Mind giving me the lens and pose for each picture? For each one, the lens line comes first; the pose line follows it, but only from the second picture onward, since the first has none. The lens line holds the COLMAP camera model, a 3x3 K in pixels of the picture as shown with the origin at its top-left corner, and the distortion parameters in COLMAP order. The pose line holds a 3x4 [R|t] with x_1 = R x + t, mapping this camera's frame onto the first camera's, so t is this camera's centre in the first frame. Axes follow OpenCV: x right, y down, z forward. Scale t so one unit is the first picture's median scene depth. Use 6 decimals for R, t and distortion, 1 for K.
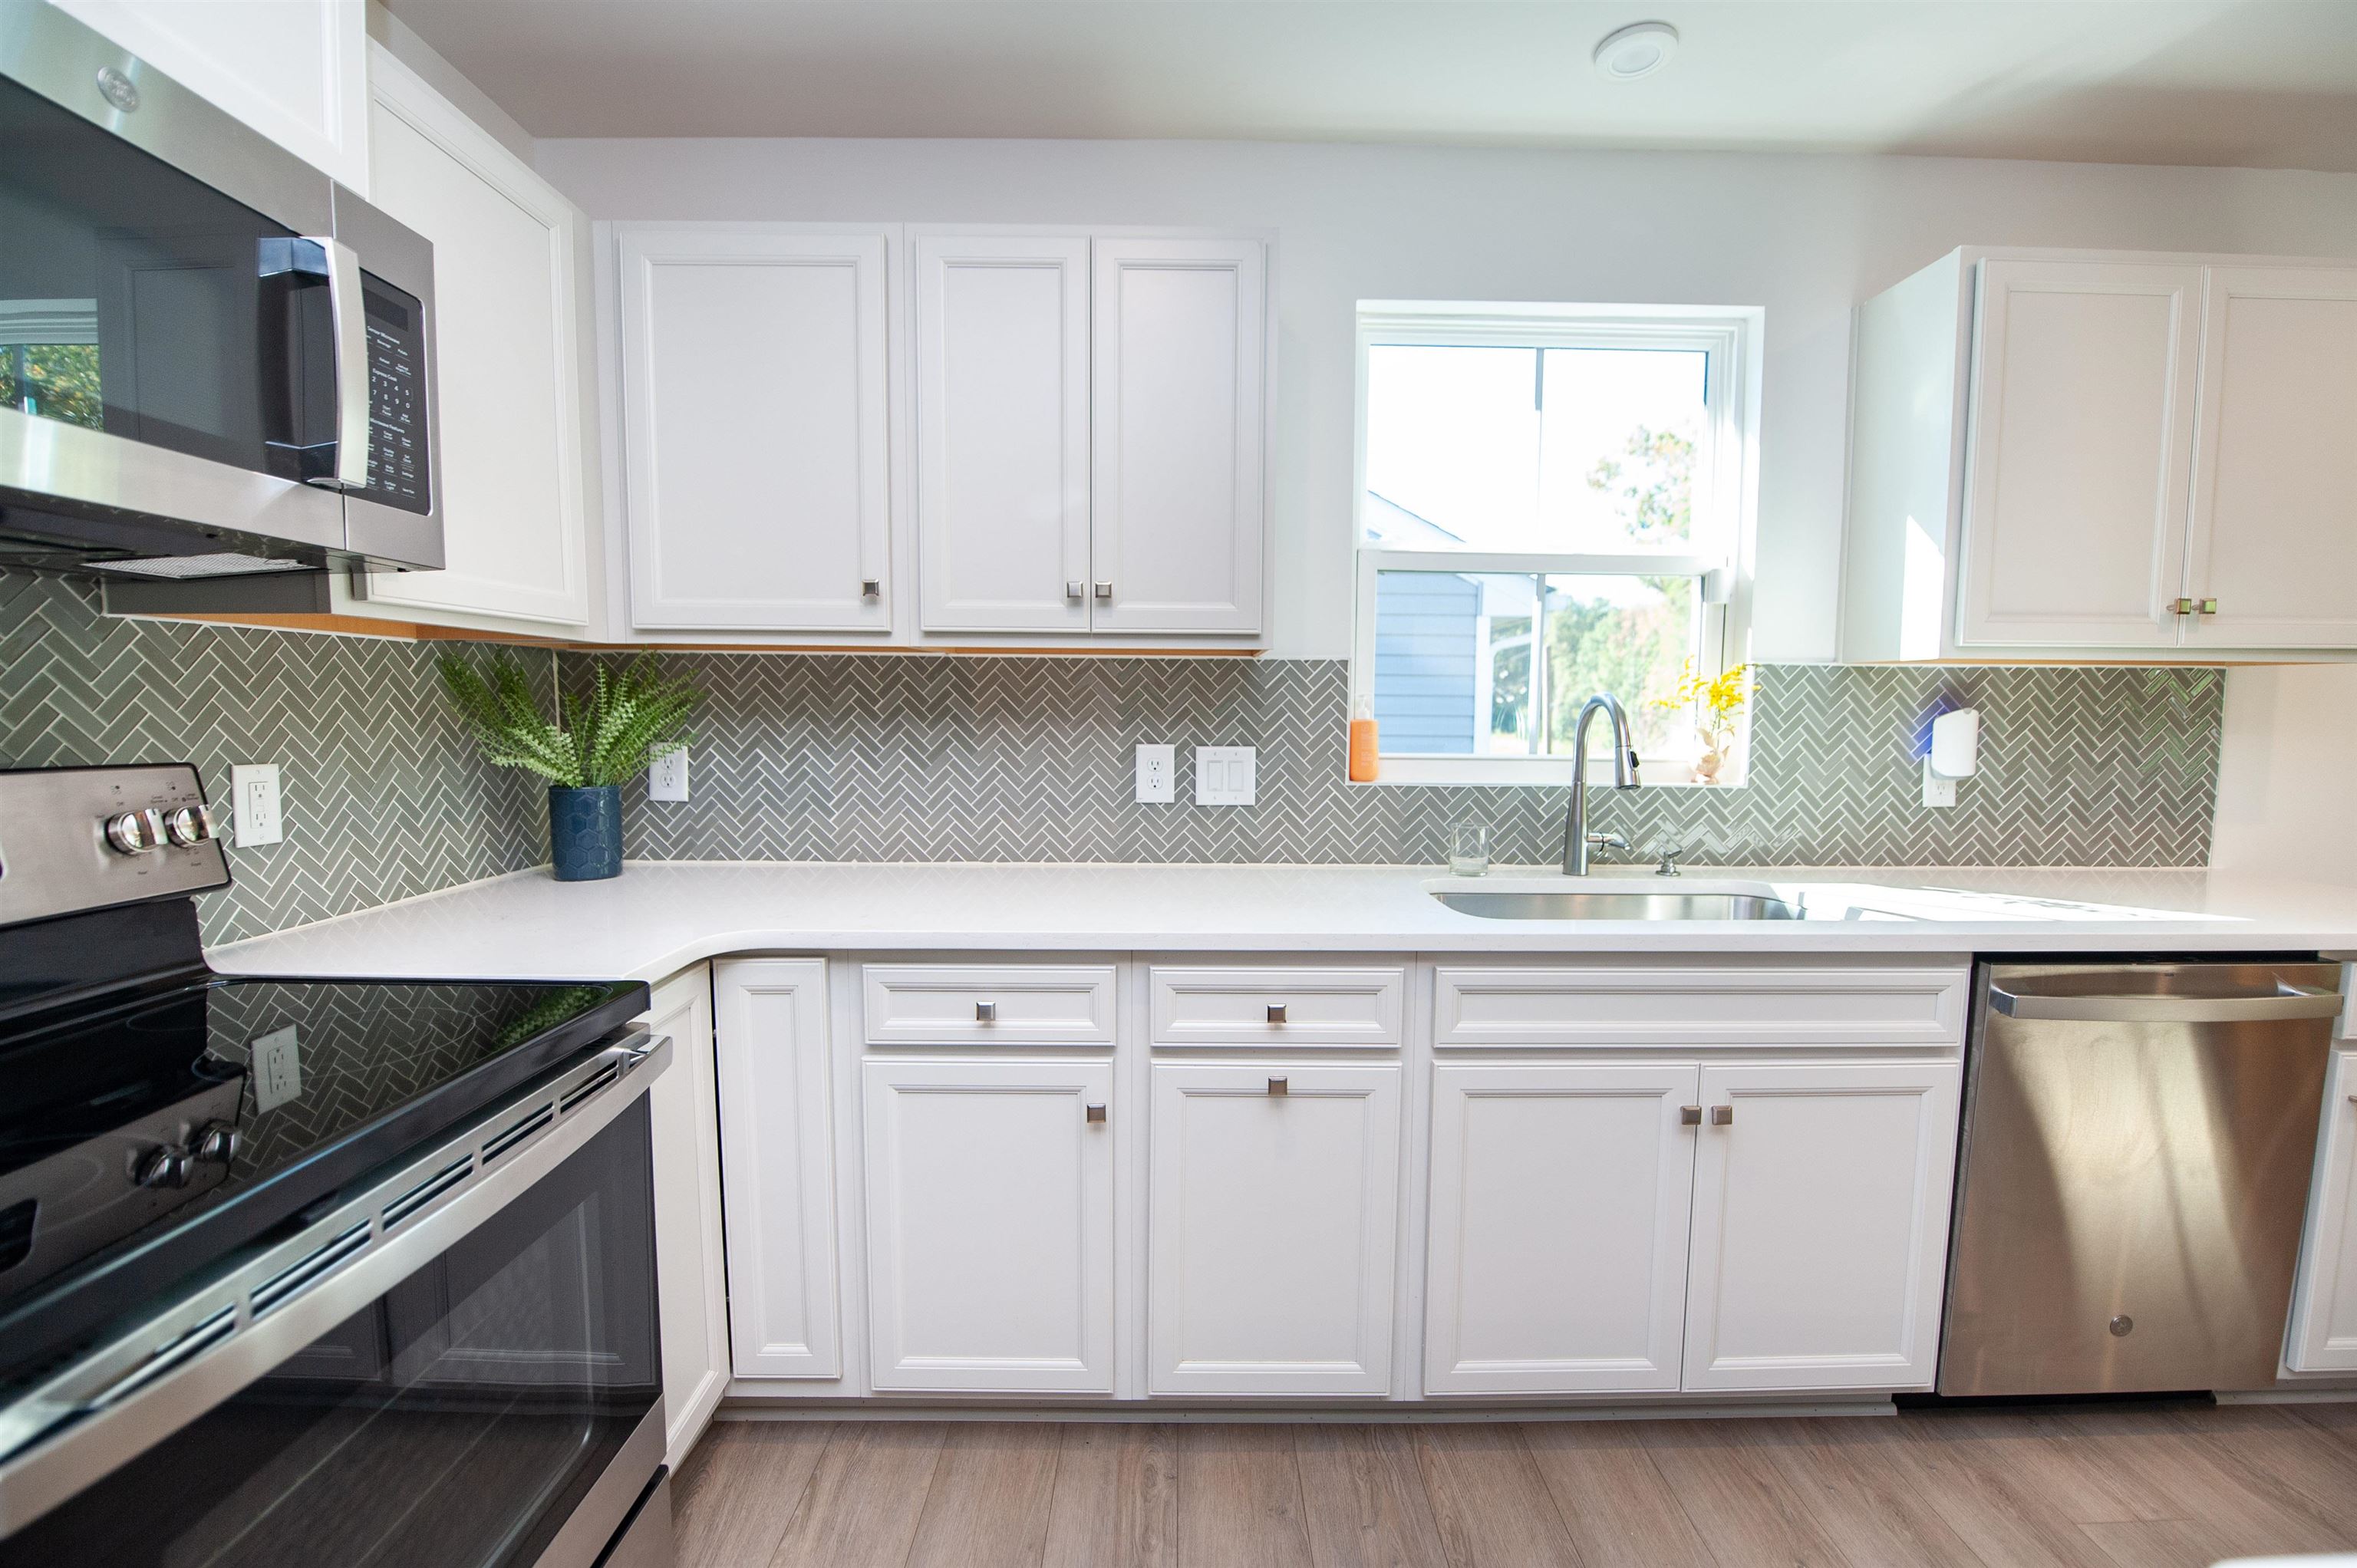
lens RADIAL K [[972.2, 0, 1185.5], [0, 972.2, 786.6], [0, 0, 1]] dist [-0.019378, -0.000821]
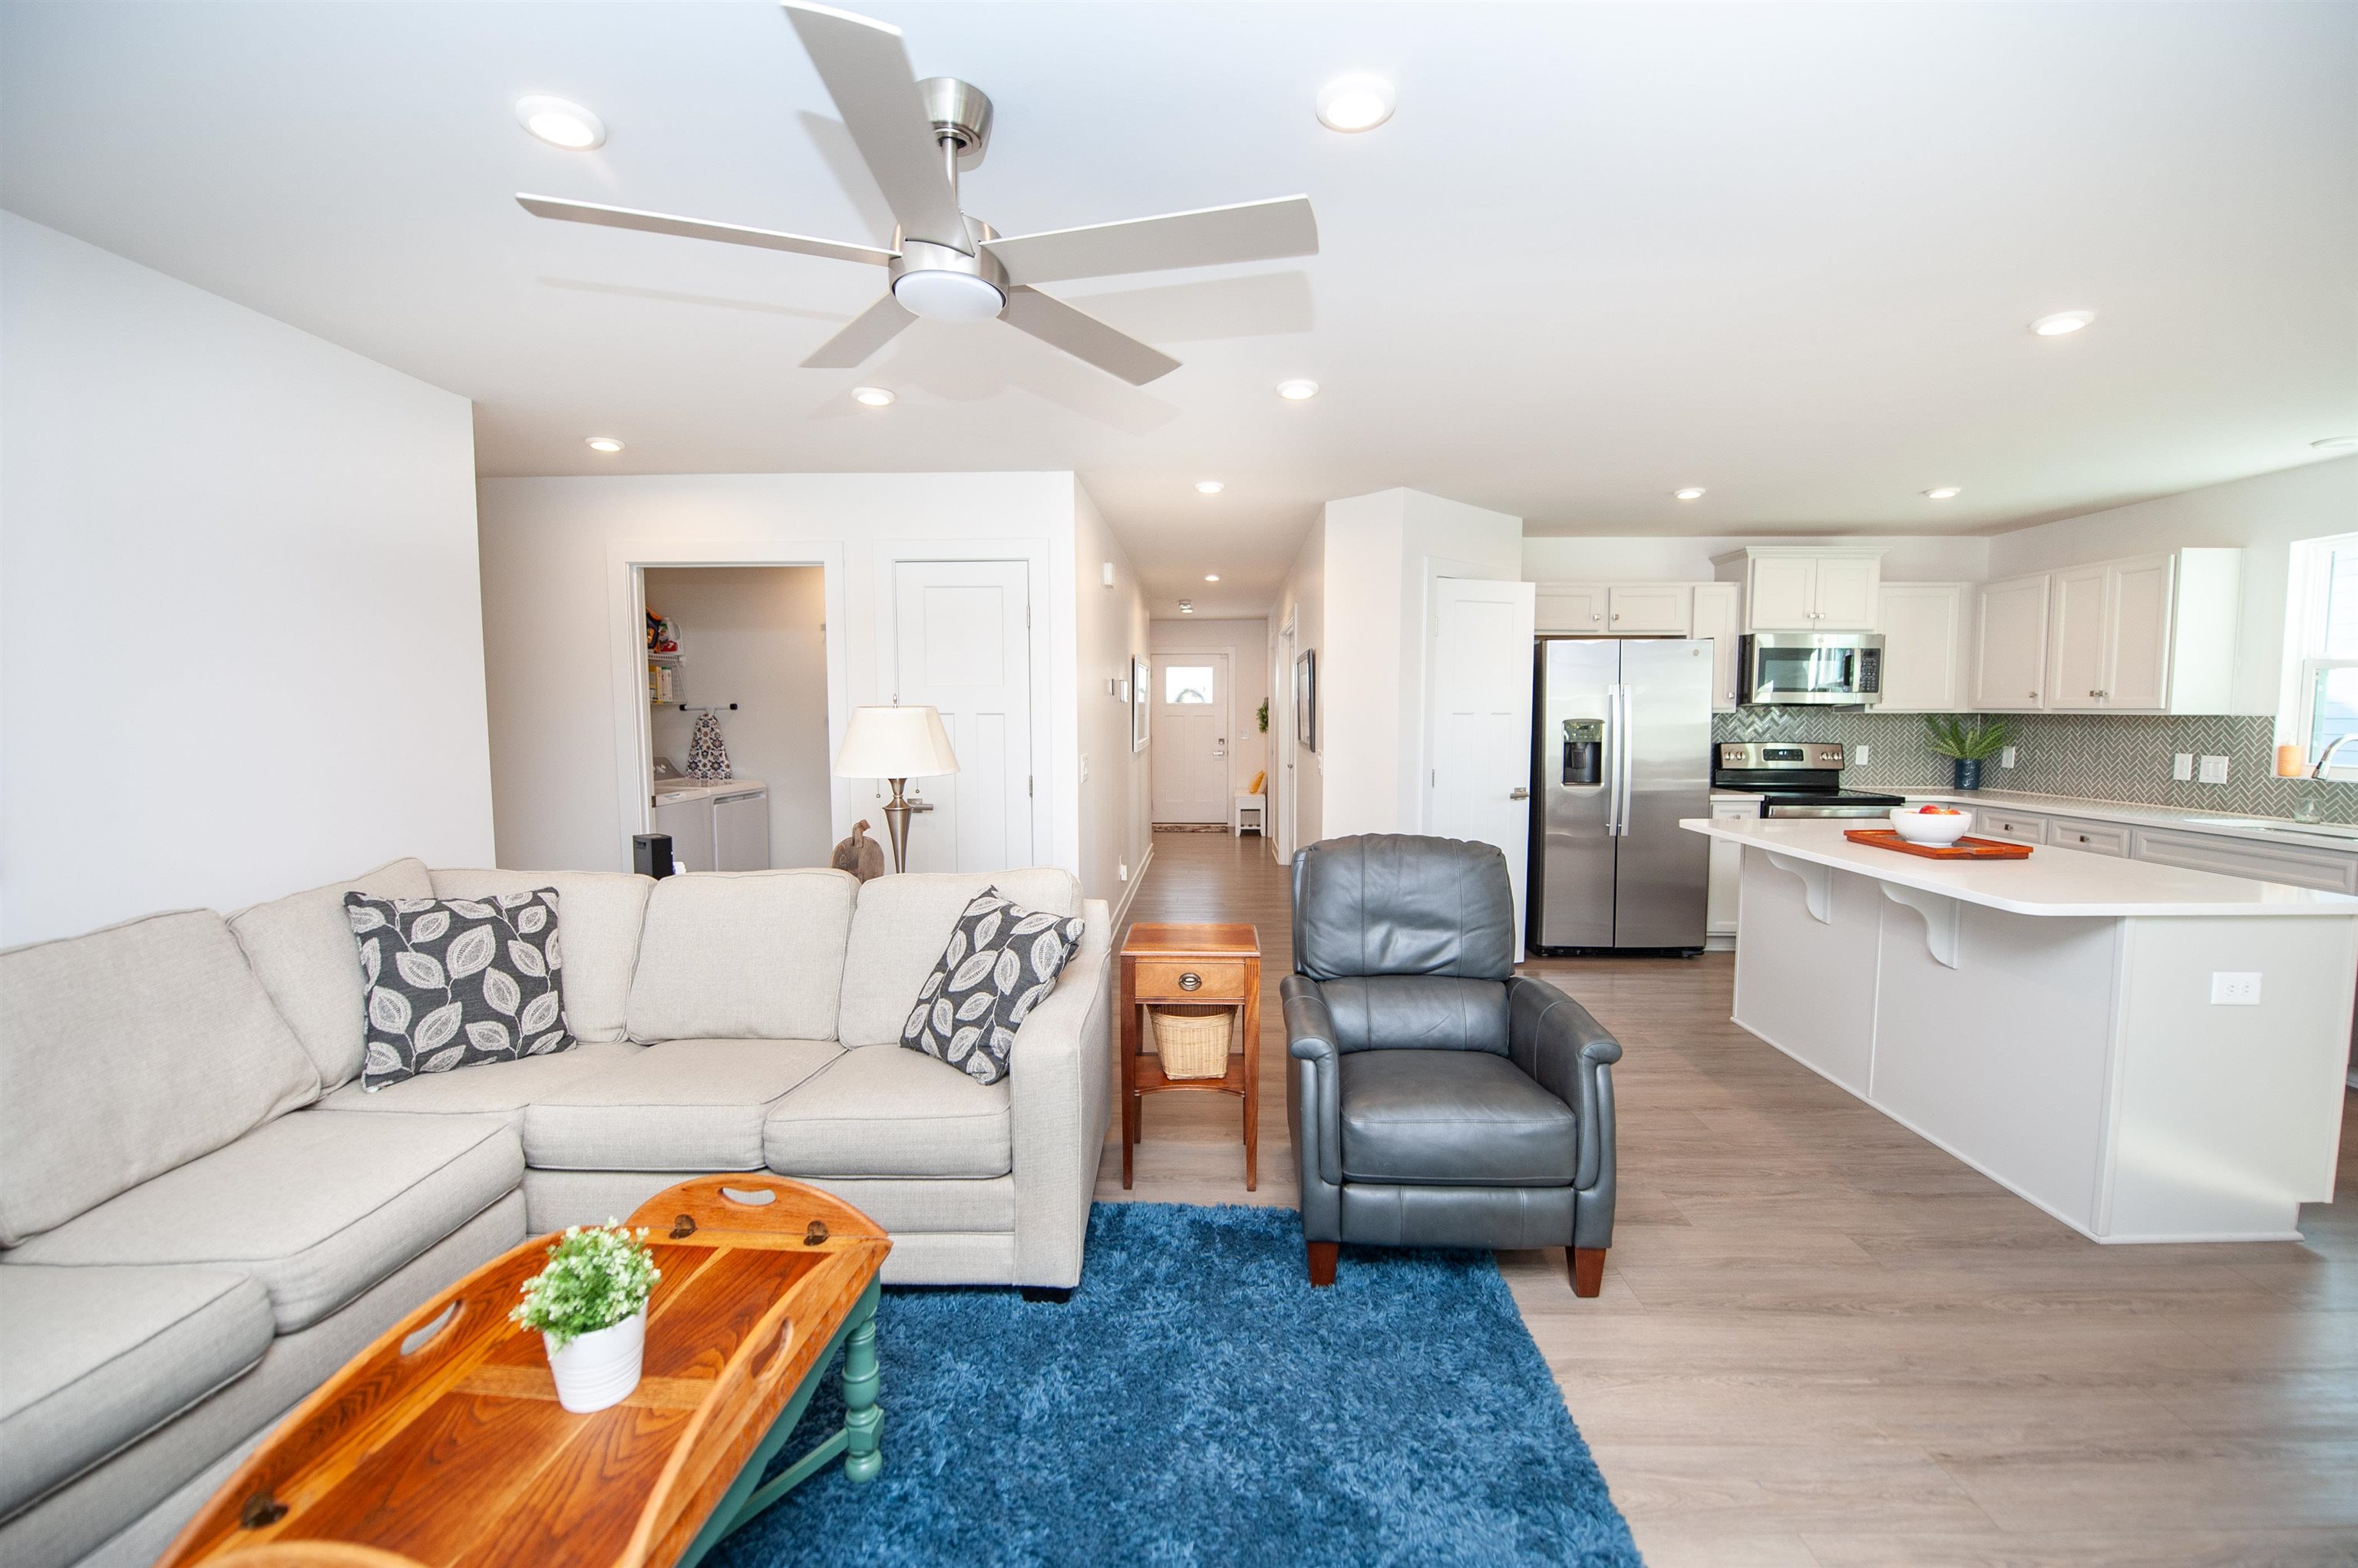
lens RADIAL K [[972.7, 0, 1186.0], [0, 972.7, 786.6], [0, 0, 1]] dist [-0.019378, -0.000821]
pose [[-0.043091, 0.069137, -0.996676, 2.254739], [-0.083602, 0.993854, 0.072556, 0.064788], [0.995567, 0.086451, -0.037046, -1.193410]]
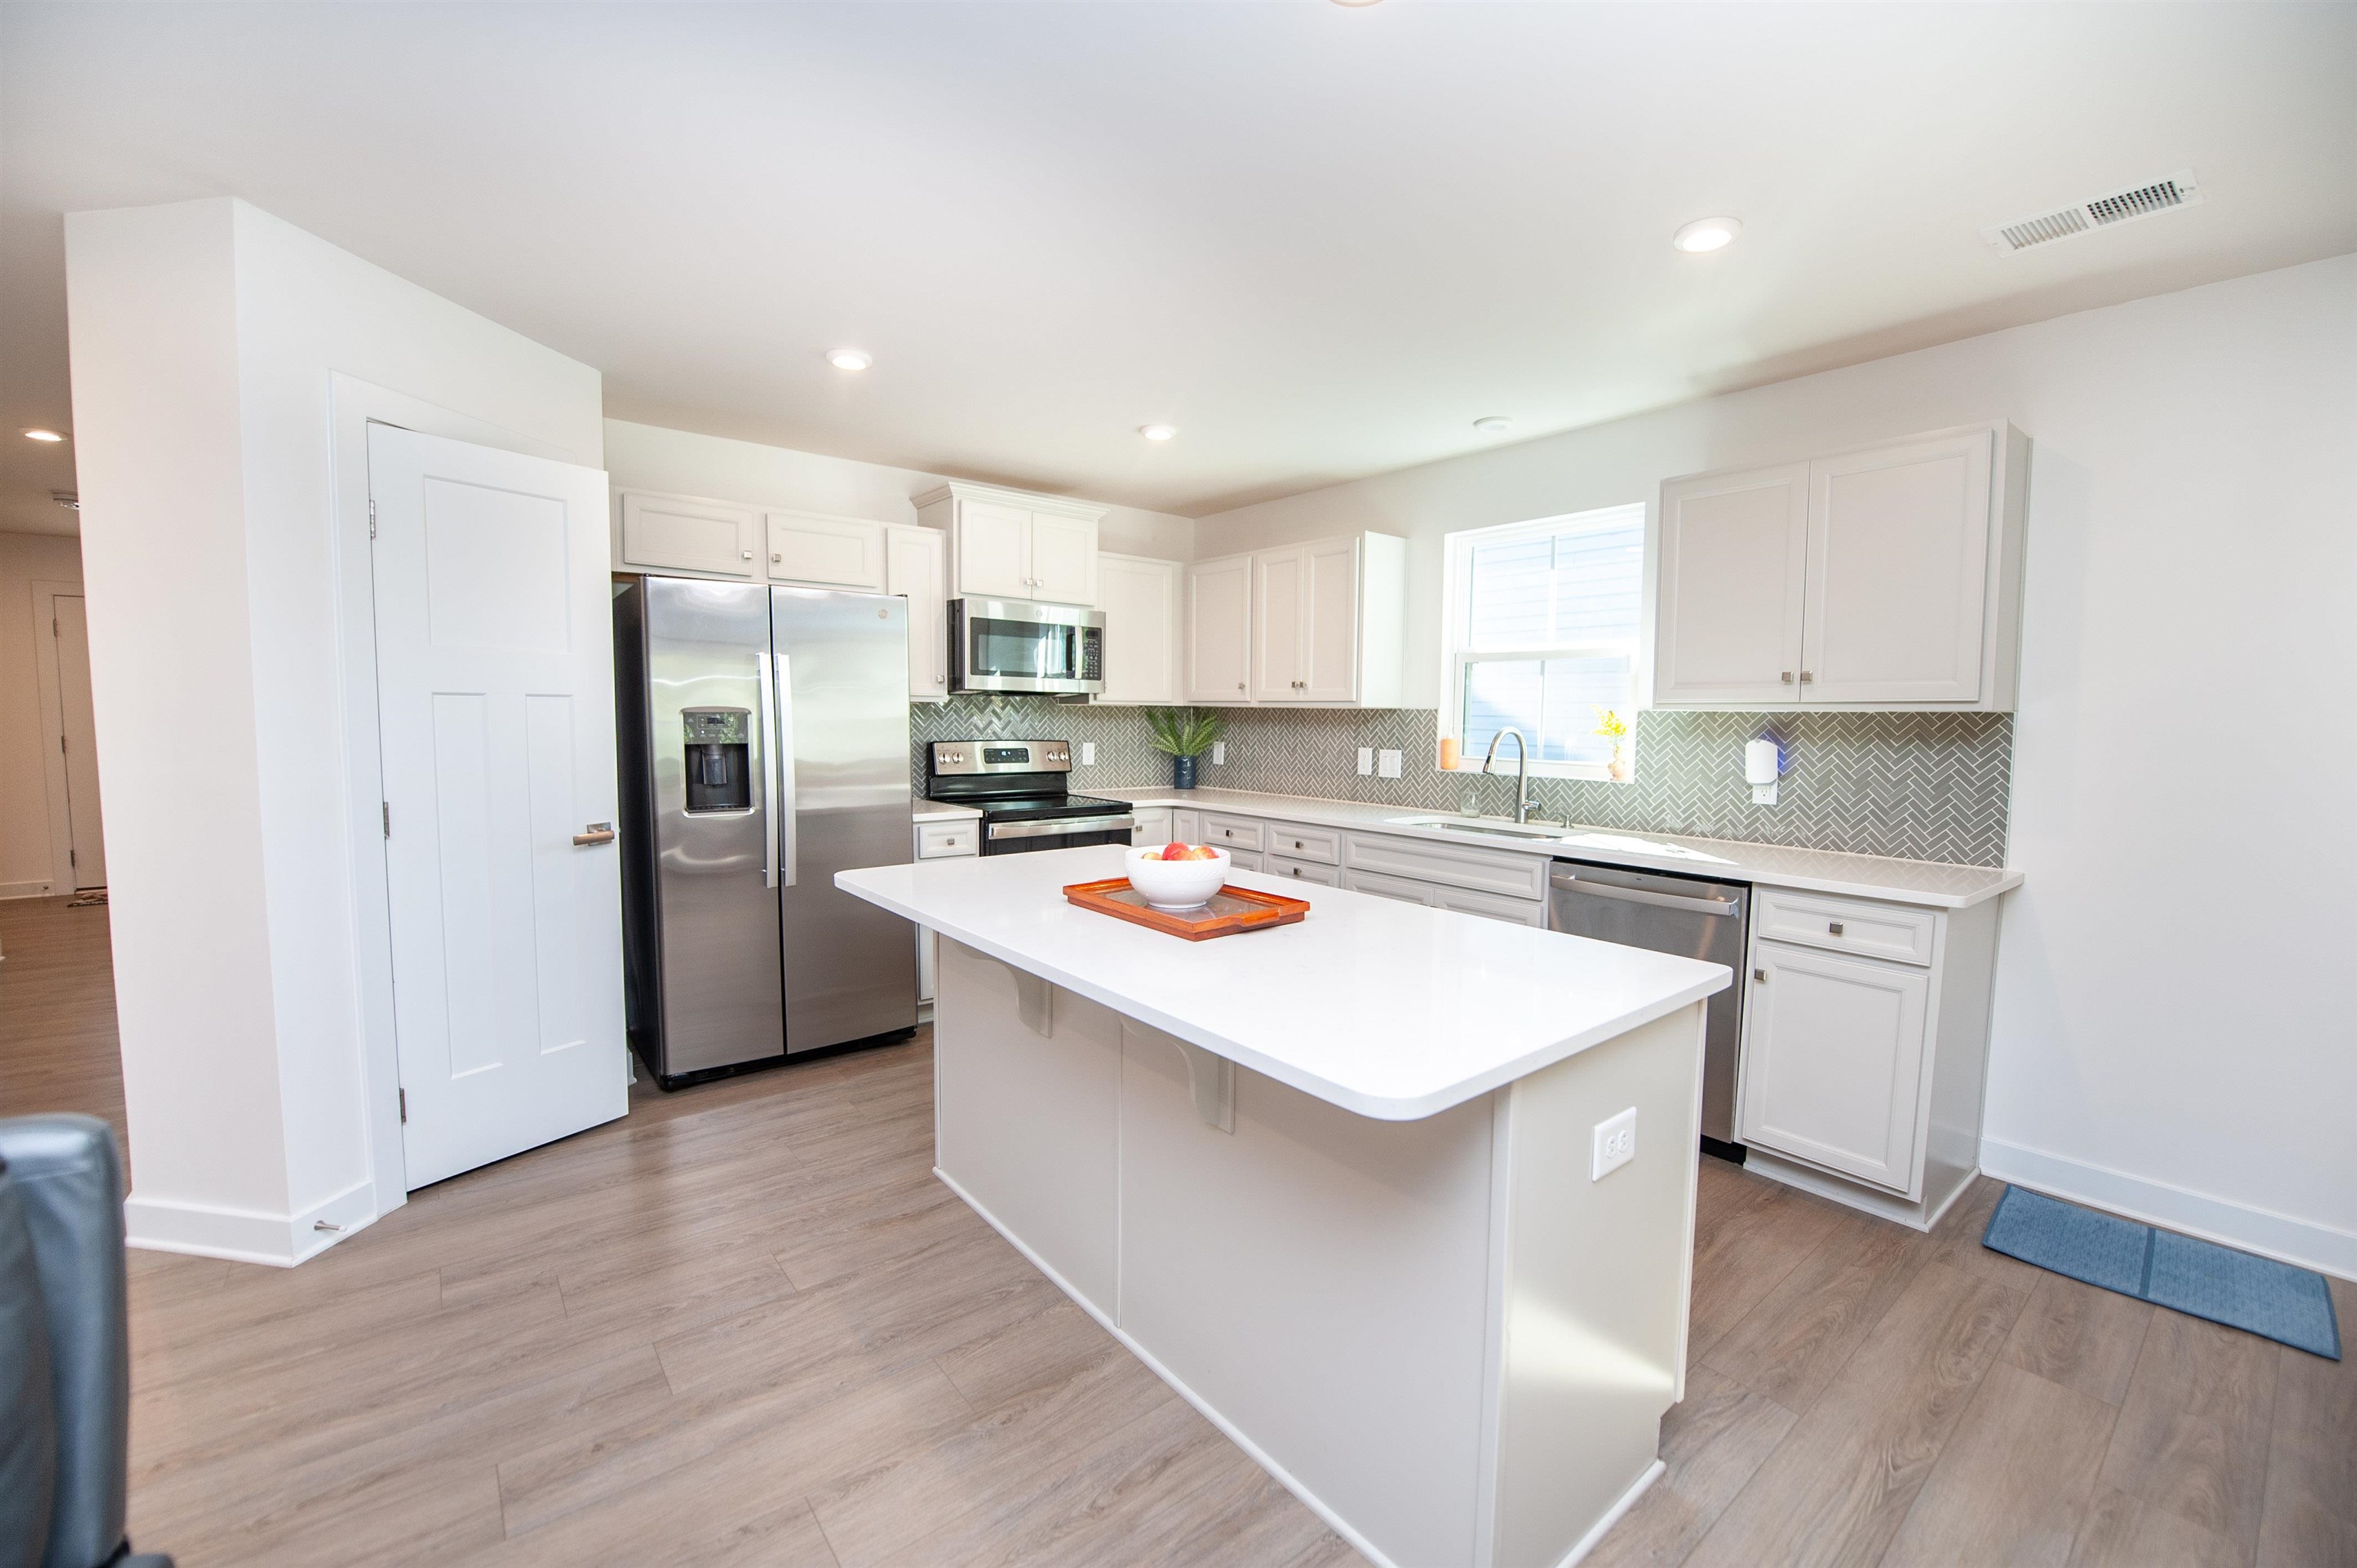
lens RADIAL K [[972.2, 0, 1185.5], [0, 972.2, 786.6], [0, 0, 1]] dist [-0.019378, -0.000821]
pose [[0.616633, 0.059689, -0.784985, 1.445846], [-0.072647, 0.997181, 0.018758, 0.031797], [0.783892, 0.045460, 0.619231, -0.666715]]
